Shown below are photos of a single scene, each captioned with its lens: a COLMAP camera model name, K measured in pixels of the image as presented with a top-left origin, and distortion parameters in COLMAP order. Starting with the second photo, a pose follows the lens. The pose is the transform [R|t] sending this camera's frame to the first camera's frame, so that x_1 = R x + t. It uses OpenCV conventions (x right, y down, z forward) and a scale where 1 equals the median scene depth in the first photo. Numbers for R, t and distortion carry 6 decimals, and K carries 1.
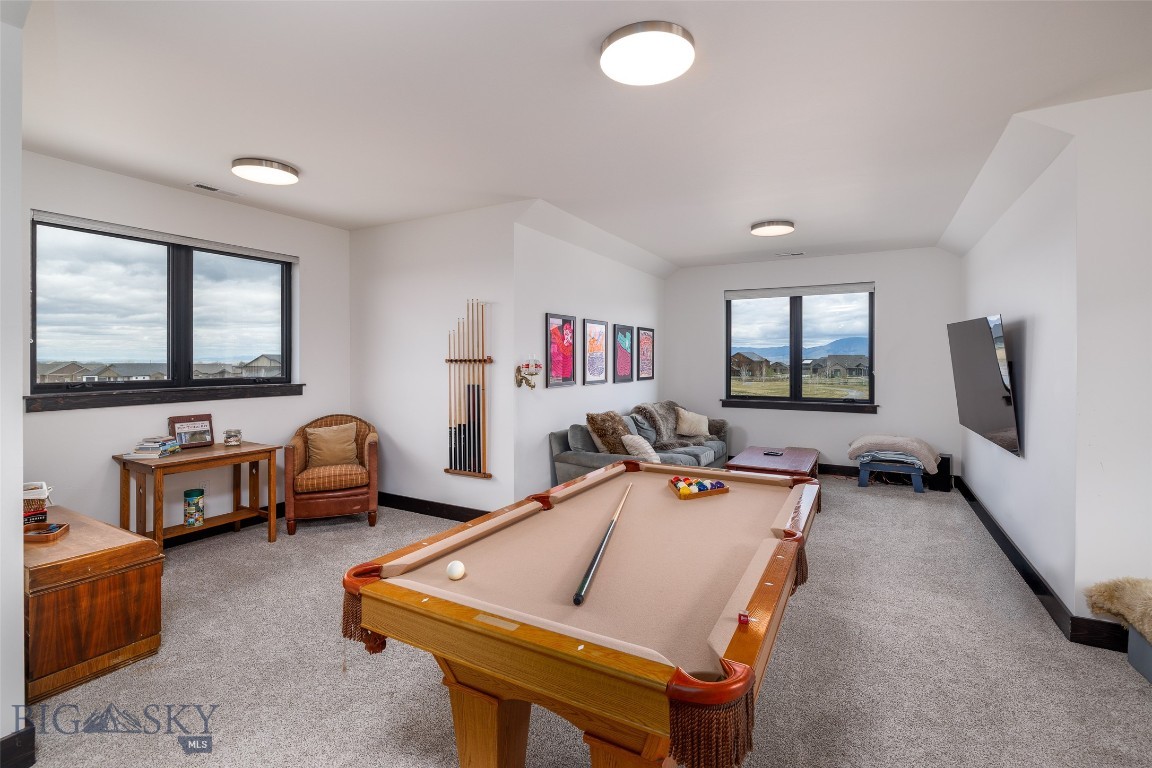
lens RADIAL K [[516.4, 0, 579.4], [0, 516.4, 372.0], [0, 0, 1]] dist [-0.001813, -0.000109]
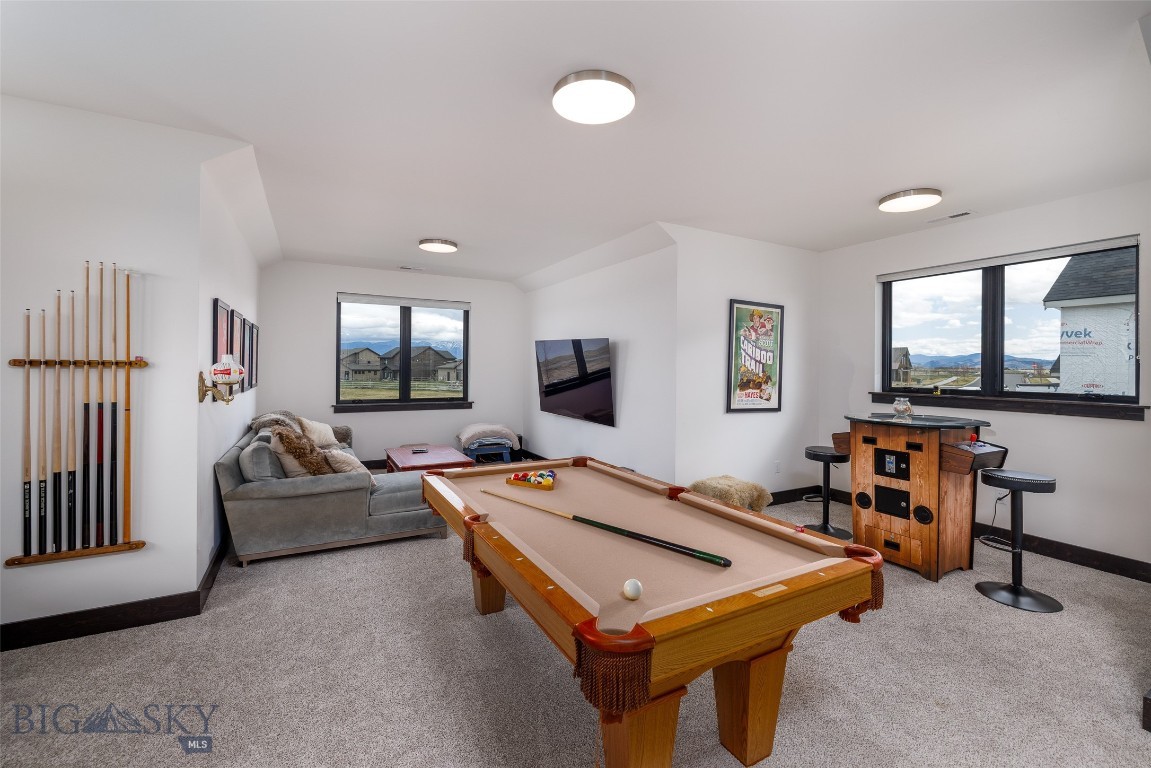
lens RADIAL K [[483.5, 0, 576.9], [0, 483.5, 376.7], [0, 0, 1]] dist [-0.001645, 0.000531]
pose [[0.538886, -0.013063, 0.842277, -0.361364], [0.010234, 0.999907, 0.008961, -0.005412], [-0.842316, 0.003791, 0.538970, 0.211018]]
